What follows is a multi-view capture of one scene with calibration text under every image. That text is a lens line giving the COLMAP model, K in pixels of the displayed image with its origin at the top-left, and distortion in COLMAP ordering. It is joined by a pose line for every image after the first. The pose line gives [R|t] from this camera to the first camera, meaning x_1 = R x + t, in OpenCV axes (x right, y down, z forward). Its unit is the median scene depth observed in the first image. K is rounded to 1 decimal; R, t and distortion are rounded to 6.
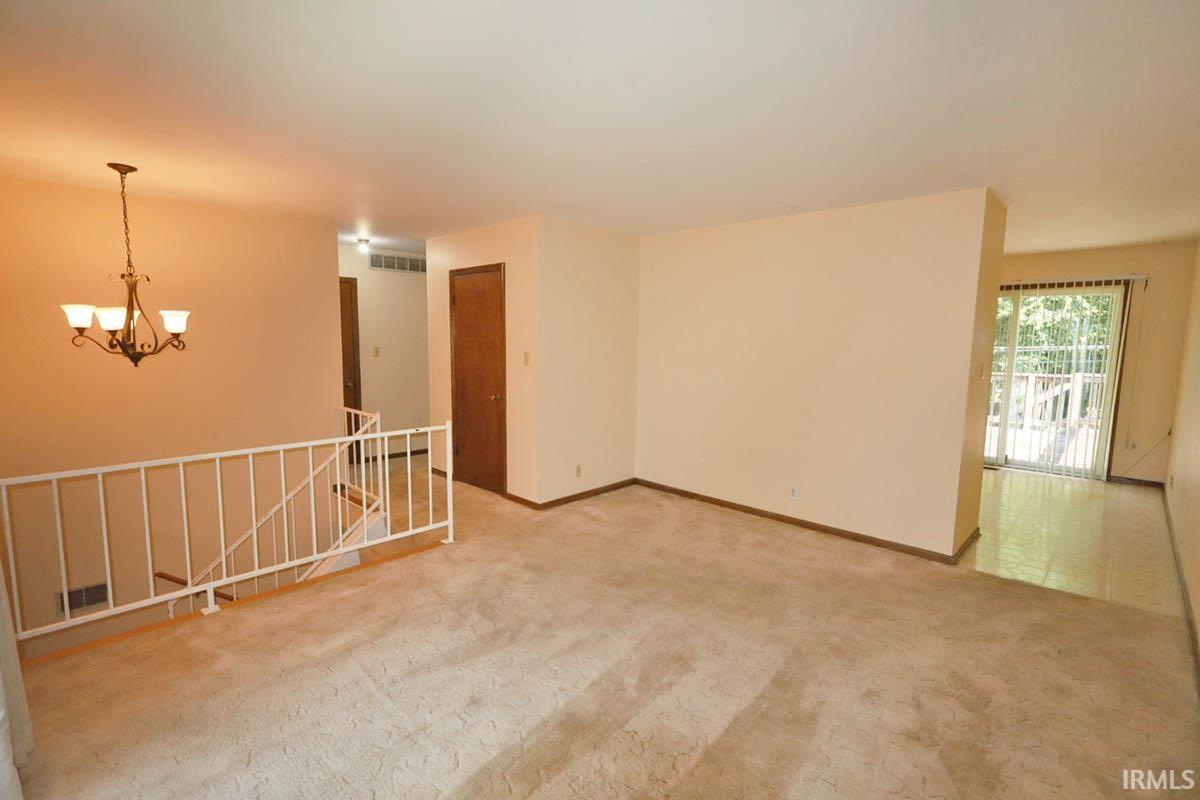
lens RADIAL K [[556.1, 0, 600.0], [0, 556.1, 400.0], [0, 0, 1]] dist [0.000905, 0.000128]
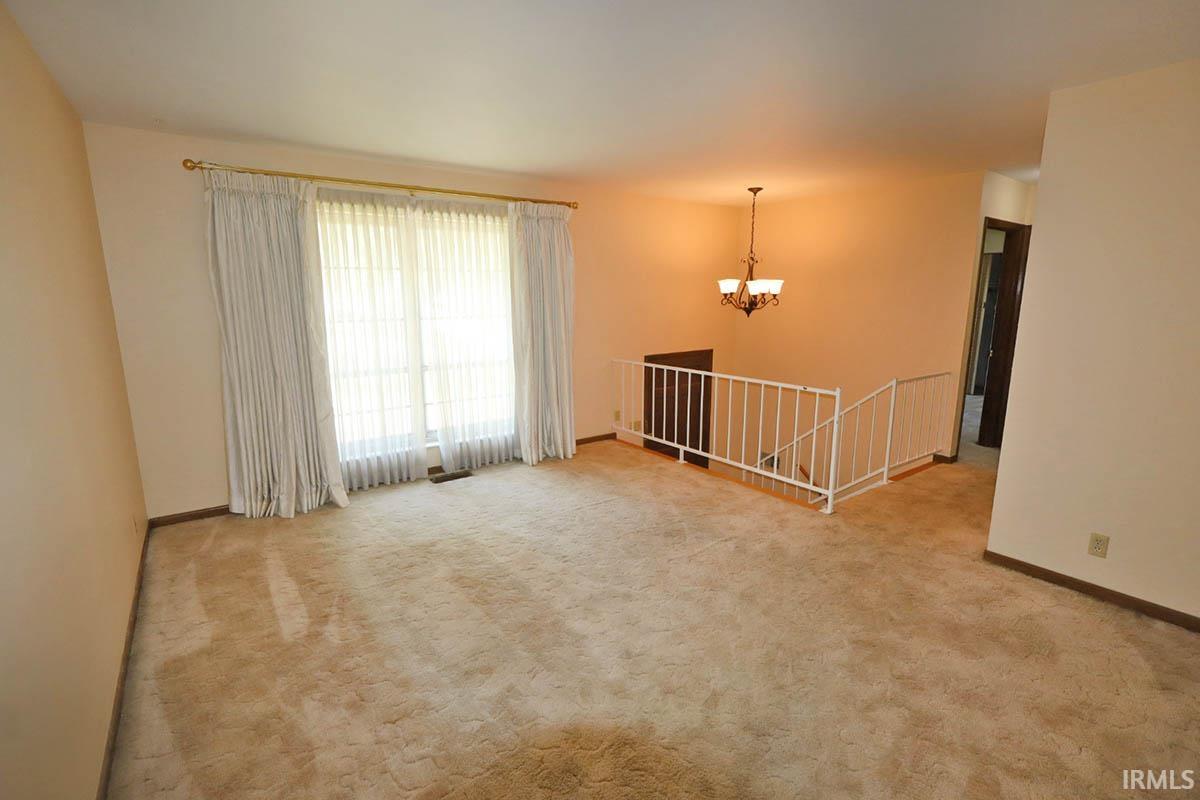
lens RADIAL K [[556.9, 0, 600.0], [0, 556.9, 400.0], [0, 0, 1]] dist [-0.001149, -0.000010]
pose [[-0.173836, 0.173529, -0.969365, 0.785160], [-0.115972, 0.973895, 0.195137, -0.087132], [0.977922, 0.146341, -0.149174, 0.823465]]
